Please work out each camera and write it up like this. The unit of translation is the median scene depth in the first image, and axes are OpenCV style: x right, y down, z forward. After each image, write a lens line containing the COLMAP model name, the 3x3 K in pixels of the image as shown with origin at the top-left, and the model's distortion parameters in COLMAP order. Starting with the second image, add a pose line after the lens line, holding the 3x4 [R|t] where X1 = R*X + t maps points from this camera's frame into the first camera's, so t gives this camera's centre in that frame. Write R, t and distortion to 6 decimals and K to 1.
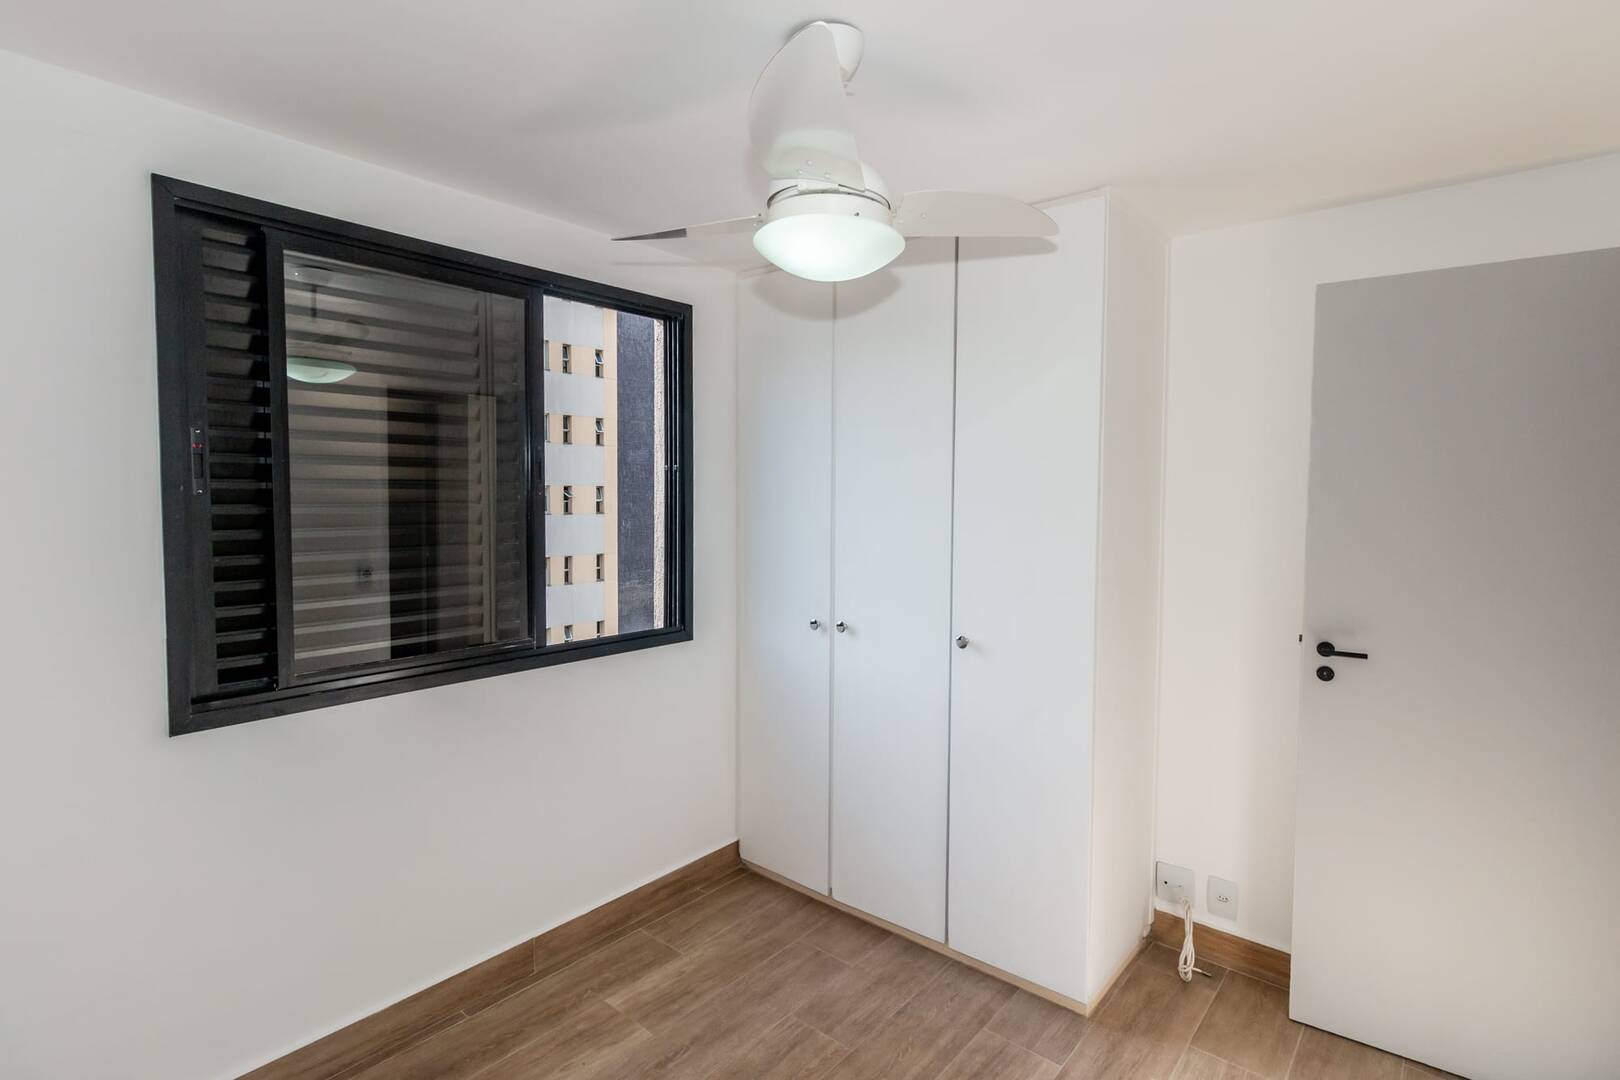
lens RADIAL K [[774.9, 0, 799.8], [0, 774.9, 527.8], [0, 0, 1]] dist [0.001882, -0.001431]
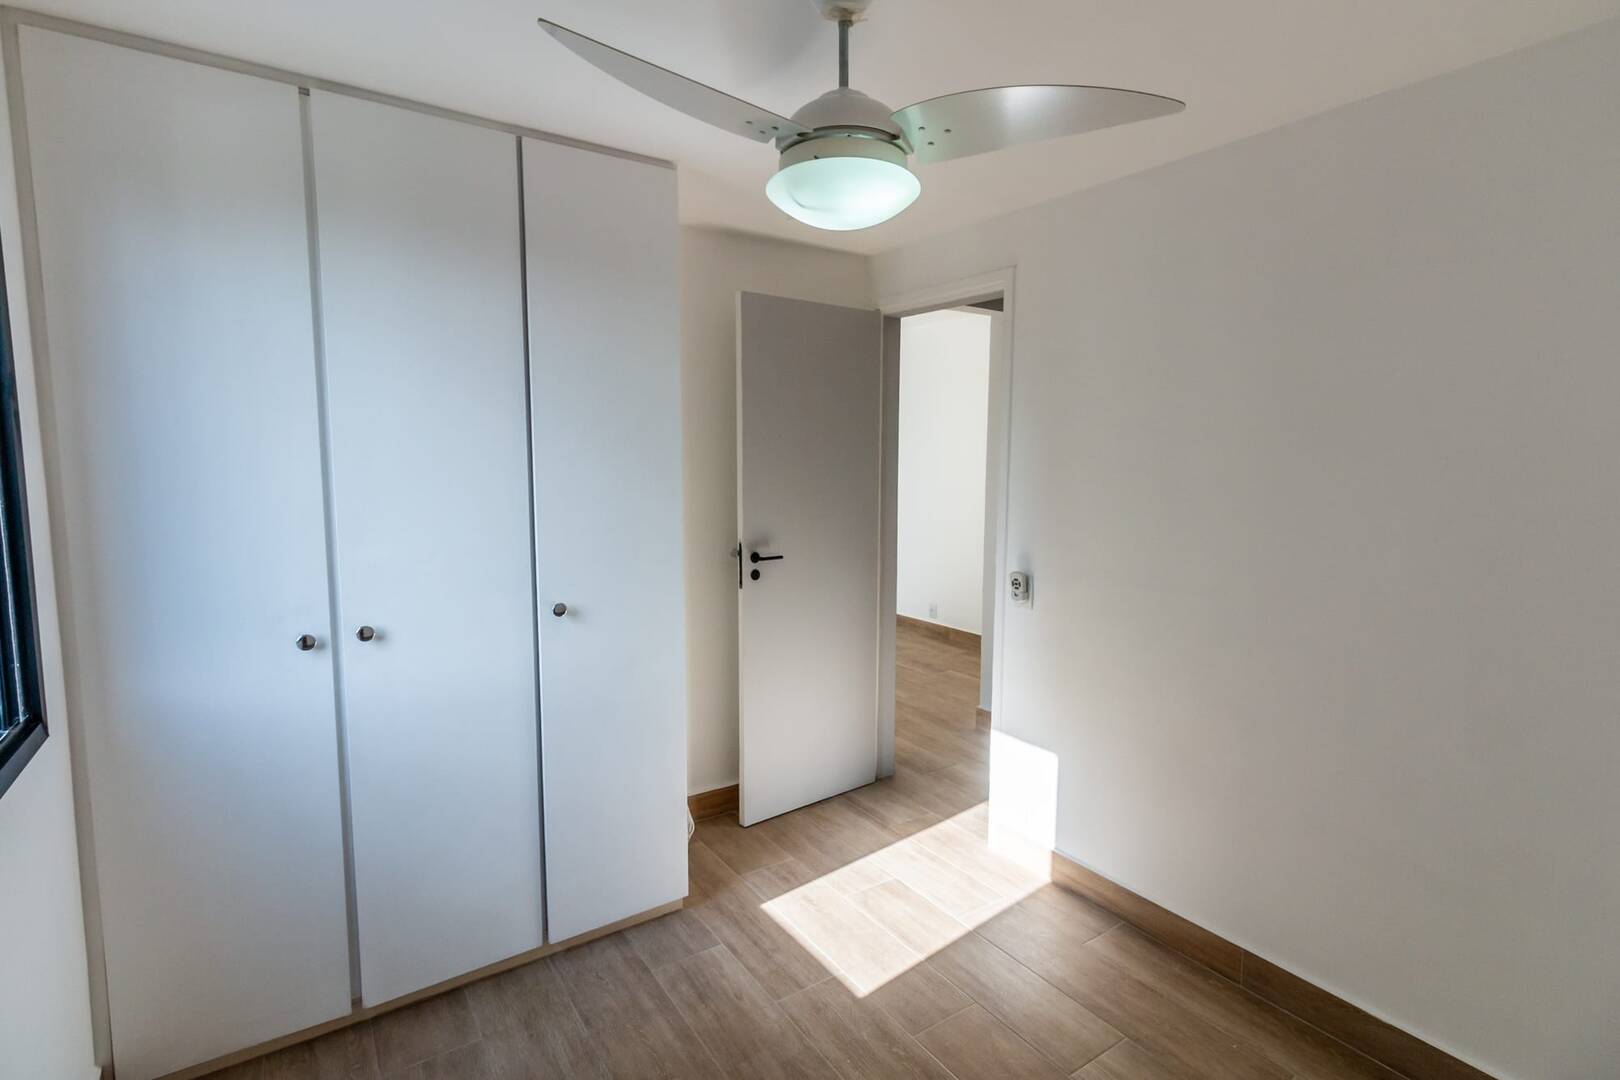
lens RADIAL K [[774.9, 0, 814.3], [0, 774.9, 543.7], [0, 0, 1]] dist [0.001882, -0.001431]
pose [[0.283482, -0.122258, 0.951152, -0.587140], [0.040993, 0.992478, 0.115352, -0.022882], [-0.958101, 0.006291, 0.286361, 0.482011]]
